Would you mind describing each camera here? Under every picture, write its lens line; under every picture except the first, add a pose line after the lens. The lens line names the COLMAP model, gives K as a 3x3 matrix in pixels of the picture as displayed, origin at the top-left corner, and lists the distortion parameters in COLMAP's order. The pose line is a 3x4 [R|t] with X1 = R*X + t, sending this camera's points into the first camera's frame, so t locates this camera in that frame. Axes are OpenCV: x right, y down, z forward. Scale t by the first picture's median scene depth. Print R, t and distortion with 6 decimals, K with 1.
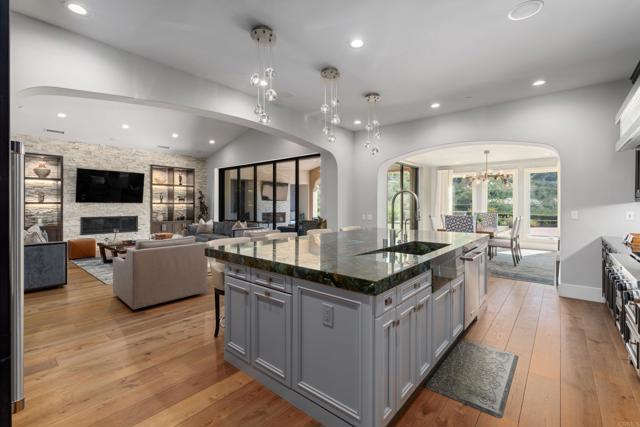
lens RADIAL K [[282.5, 0, 319.8], [0, 282.5, 206.8], [0, 0, 1]] dist [0.001282, 0.000086]
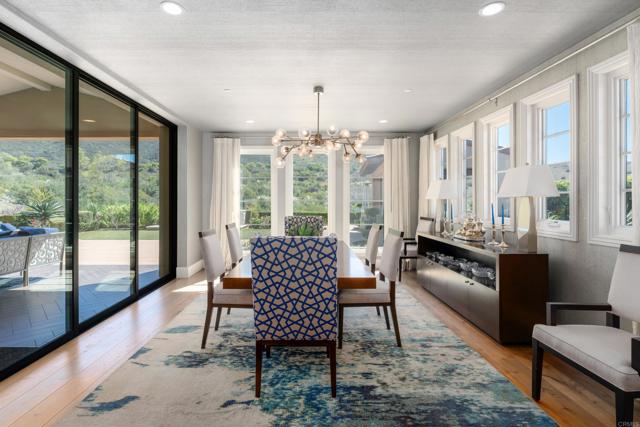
lens RADIAL K [[303.4, 0, 308.2], [0, 303.4, 201.2], [0, 0, 1]] dist [0.002046, 0.000080]
pose [[0.761010, -0.000241, 0.648741, 0.177511], [0.006125, 0.999958, -0.006814, -0.002188], [-0.648712, 0.009159, 0.760979, 0.447012]]
